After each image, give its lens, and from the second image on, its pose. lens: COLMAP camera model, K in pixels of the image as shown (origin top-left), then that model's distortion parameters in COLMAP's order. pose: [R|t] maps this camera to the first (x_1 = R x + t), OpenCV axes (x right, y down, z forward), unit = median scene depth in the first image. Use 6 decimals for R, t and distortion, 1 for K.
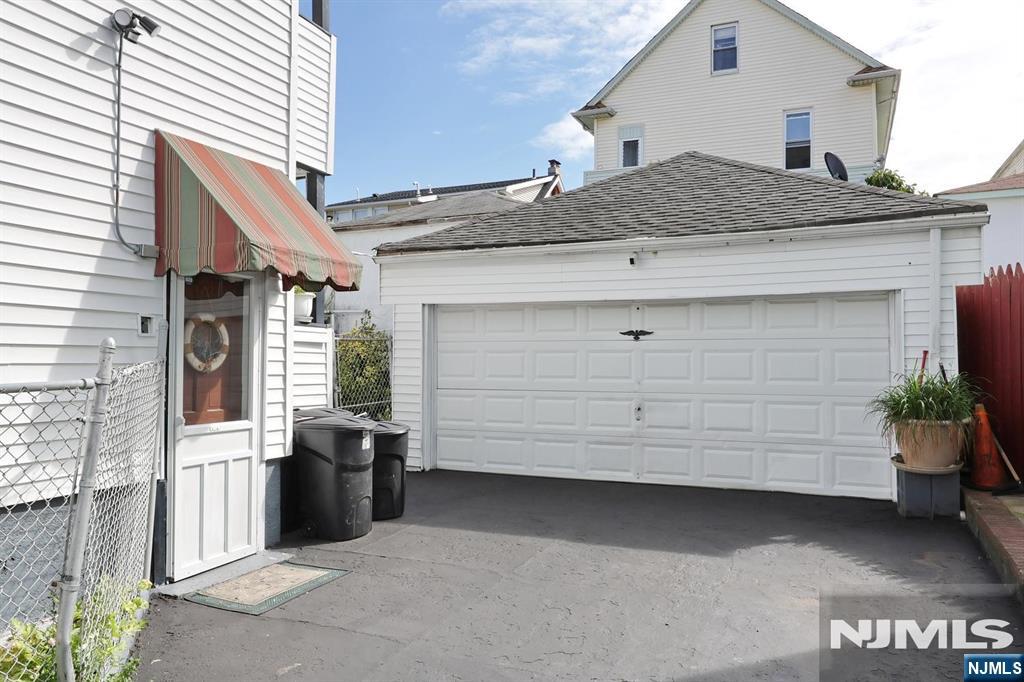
lens RADIAL K [[758.9, 0, 510.4], [0, 758.9, 343.1], [0, 0, 1]] dist [0.044049, 0.002419]
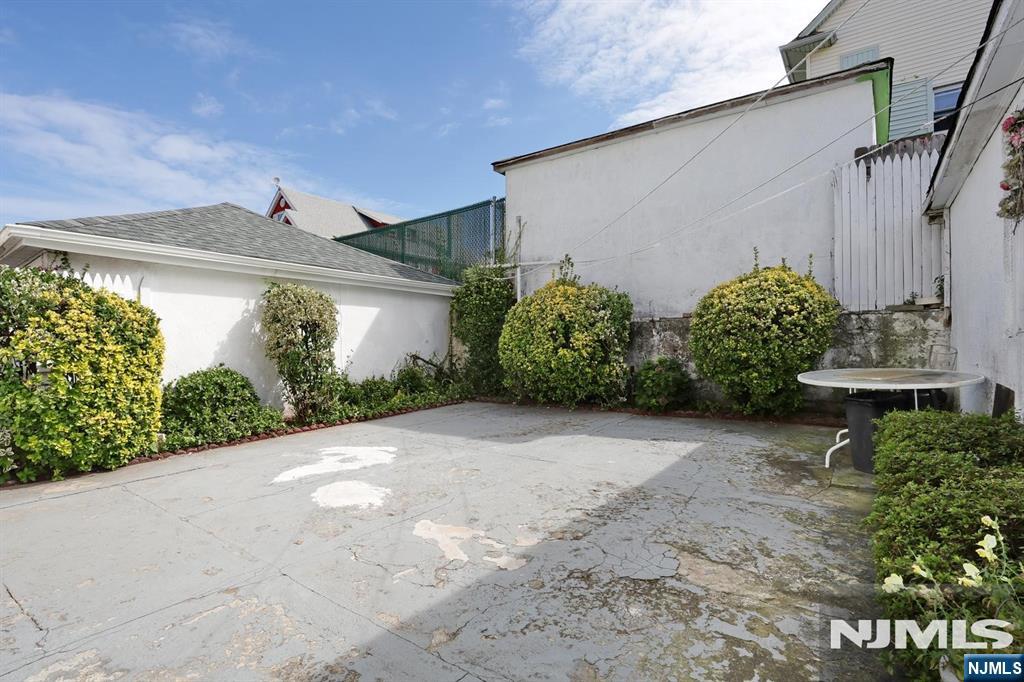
lens RADIAL K [[500.3, 0, 512.1], [0, 500.3, 342.5], [0, 0, 1]] dist [-0.000015, 0.000014]
pose [[0.978082, -0.003714, -0.208187, -0.140761], [0.007865, 0.999786, 0.019116, 0.028232], [0.208071, -0.020335, 0.977902, 0.525471]]
